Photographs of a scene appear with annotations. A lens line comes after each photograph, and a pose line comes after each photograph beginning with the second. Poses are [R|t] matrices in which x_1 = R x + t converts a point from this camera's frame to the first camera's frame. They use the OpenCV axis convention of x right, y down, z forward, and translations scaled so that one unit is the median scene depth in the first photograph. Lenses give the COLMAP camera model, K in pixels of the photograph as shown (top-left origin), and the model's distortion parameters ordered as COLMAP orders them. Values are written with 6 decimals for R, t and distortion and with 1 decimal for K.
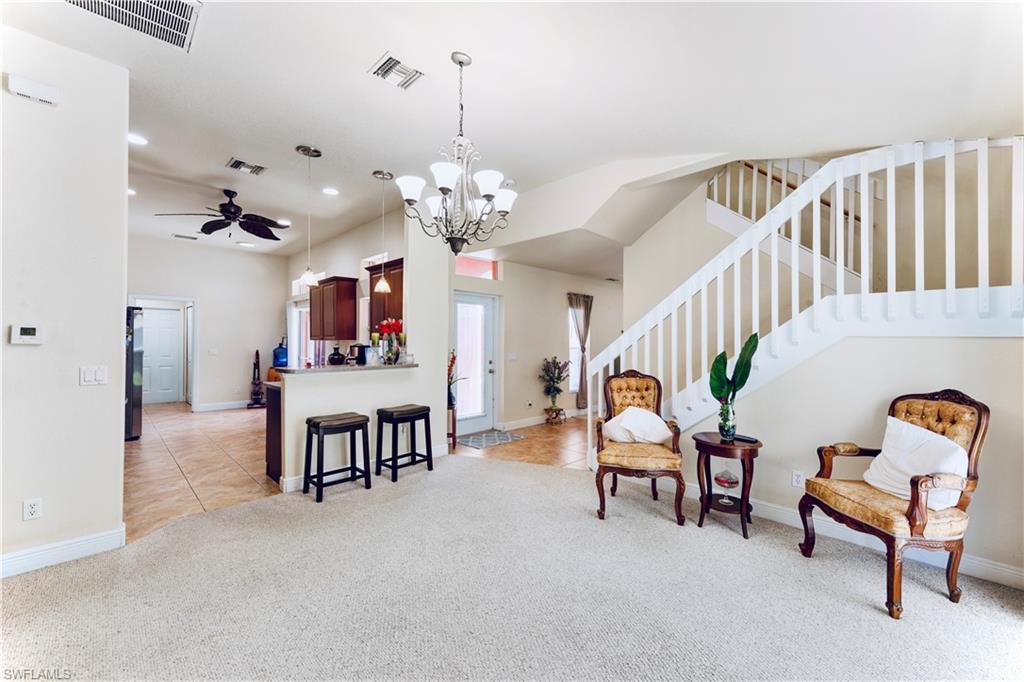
lens RADIAL K [[402.1, 0, 515.2], [0, 402.1, 340.2], [0, 0, 1]] dist [0.000621, -0.000306]
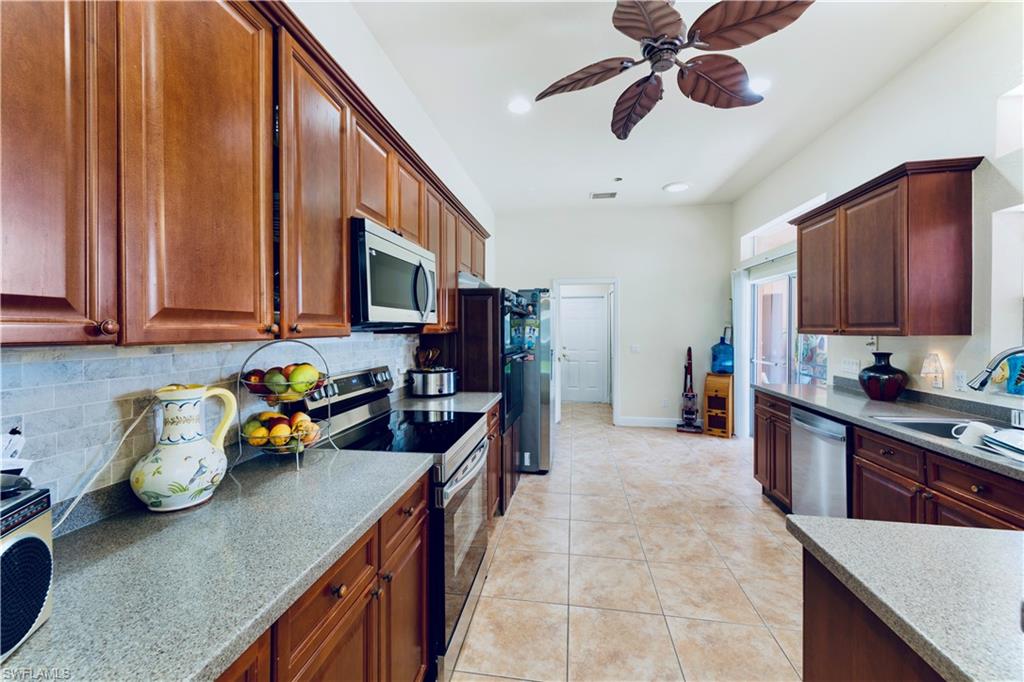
lens RADIAL K [[402.1, 0, 512.6], [0, 402.1, 332.8], [0, 0, 1]] dist [0.000621, -0.000306]
pose [[0.584656, 0.001943, -0.811279, -0.270627], [0.007284, 0.999944, 0.007645, -0.006612], [0.811249, -0.010379, 0.584609, 0.368629]]
